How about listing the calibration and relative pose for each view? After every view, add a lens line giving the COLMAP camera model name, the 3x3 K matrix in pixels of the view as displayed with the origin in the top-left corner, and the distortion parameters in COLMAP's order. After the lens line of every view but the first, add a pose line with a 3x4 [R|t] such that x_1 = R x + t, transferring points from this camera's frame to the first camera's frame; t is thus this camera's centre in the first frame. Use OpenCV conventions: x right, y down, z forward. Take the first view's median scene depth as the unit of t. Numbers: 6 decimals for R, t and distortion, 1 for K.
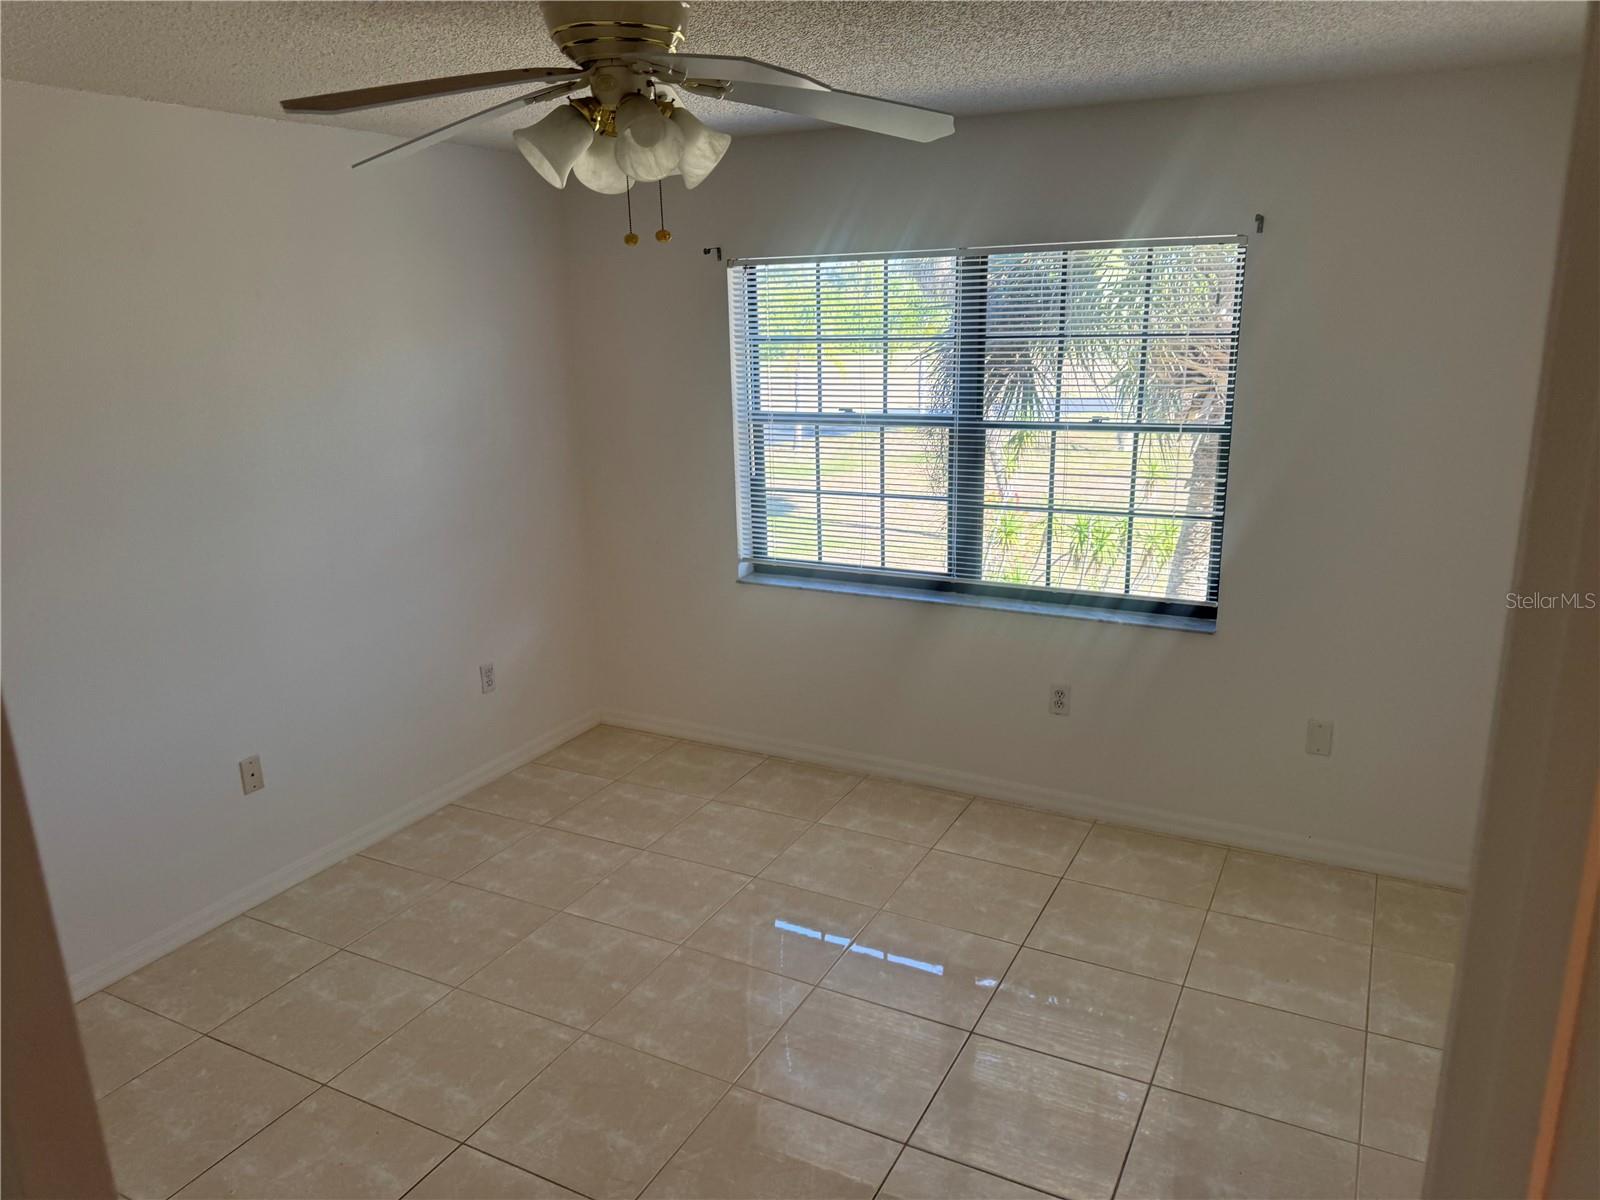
lens RADIAL K [[1122.1, 0, 792.1], [0, 1122.1, 600.7], [0, 0, 1]] dist [0.080792, -0.090111]
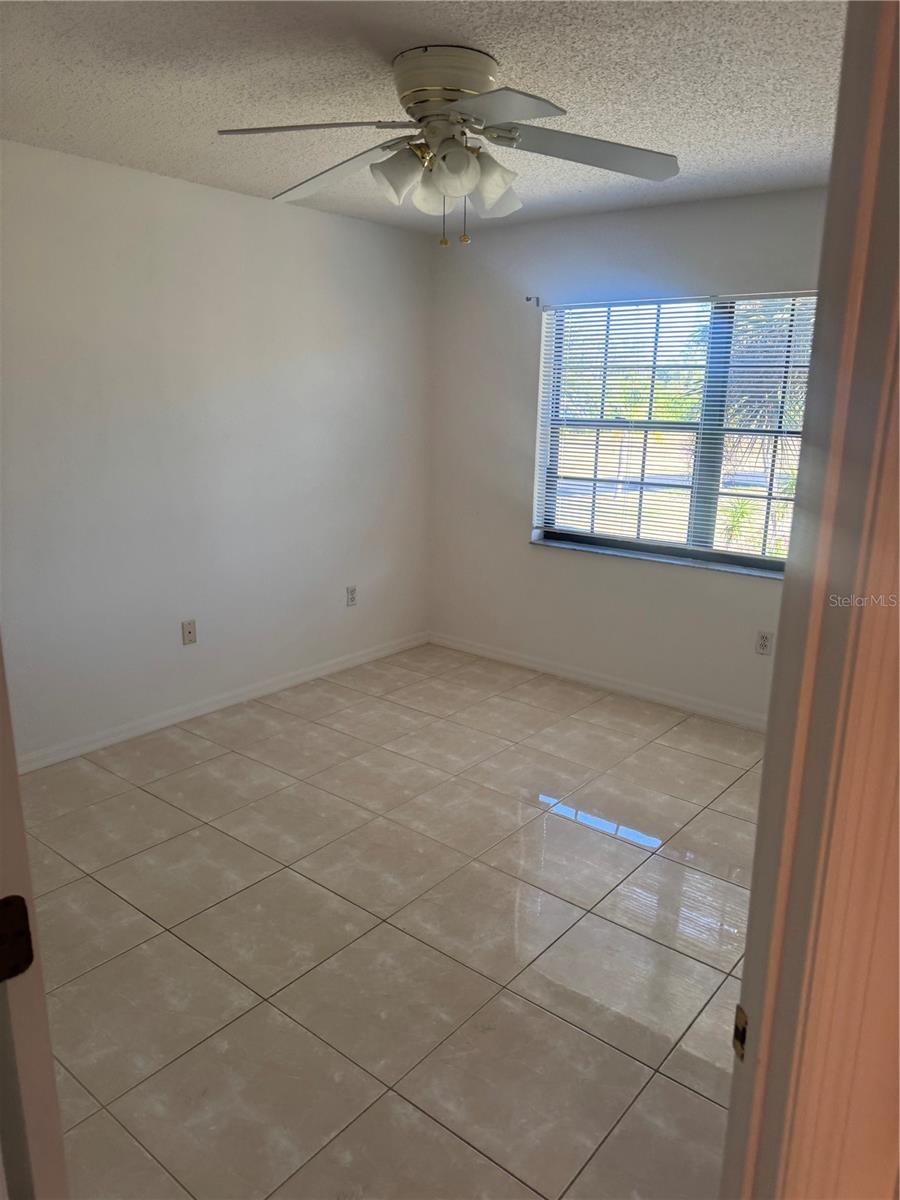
lens RADIAL K [[841.5, 0, 461.1], [0, 841.5, 597.2], [0, 0, 1]] dist [0.080792, -0.090111]
pose [[0.980768, 0.087303, -0.174565, 0.066053], [-0.090917, 0.995776, -0.012794, 0.087353], [0.172711, 0.028419, 0.984563, -0.037381]]
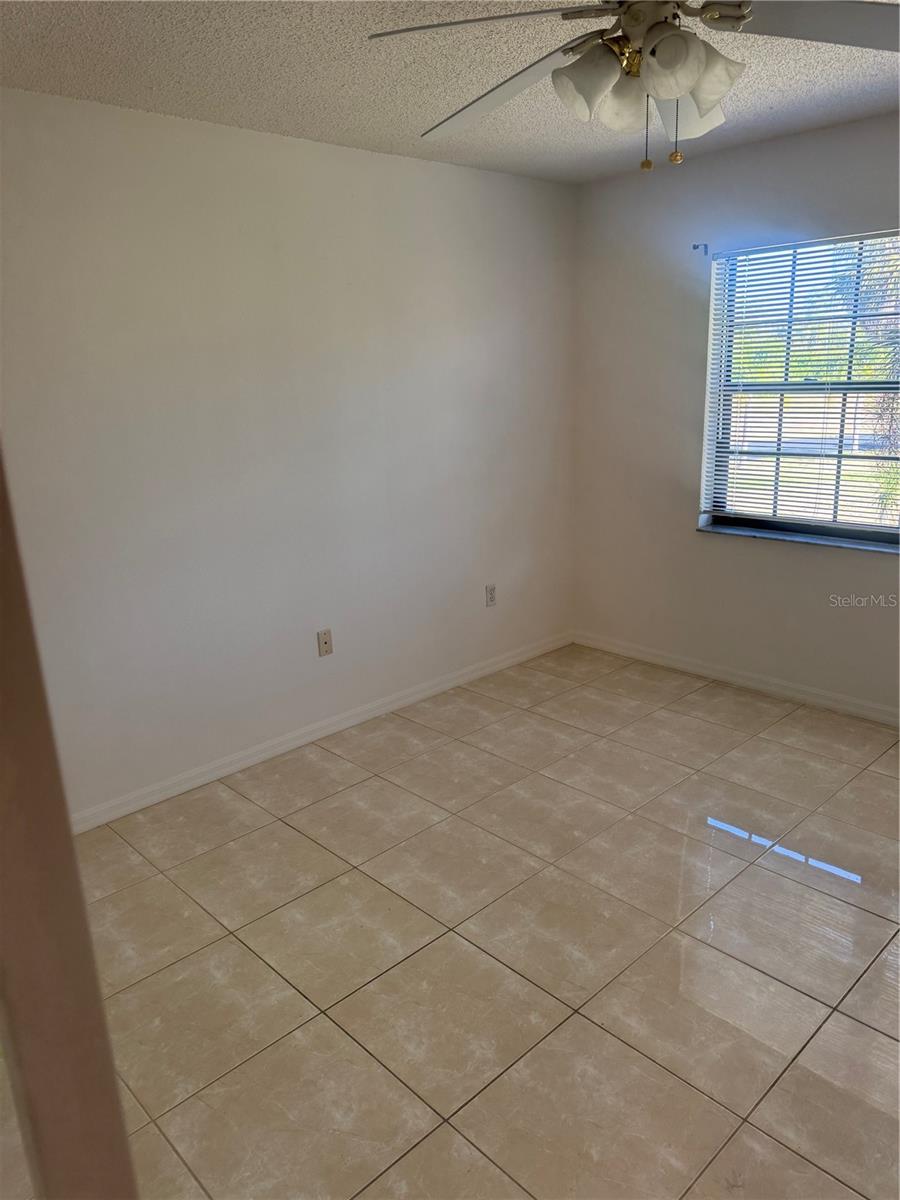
lens RADIAL K [[841.5, 0, 450.8], [0, 841.5, 595.7], [0, 0, 1]] dist [0.080792, -0.090111]
pose [[0.949154, 0.072921, -0.306252, -0.020273], [-0.069328, 0.997338, 0.022608, 0.061934], [0.307085, -0.000227, 0.951682, 0.075277]]
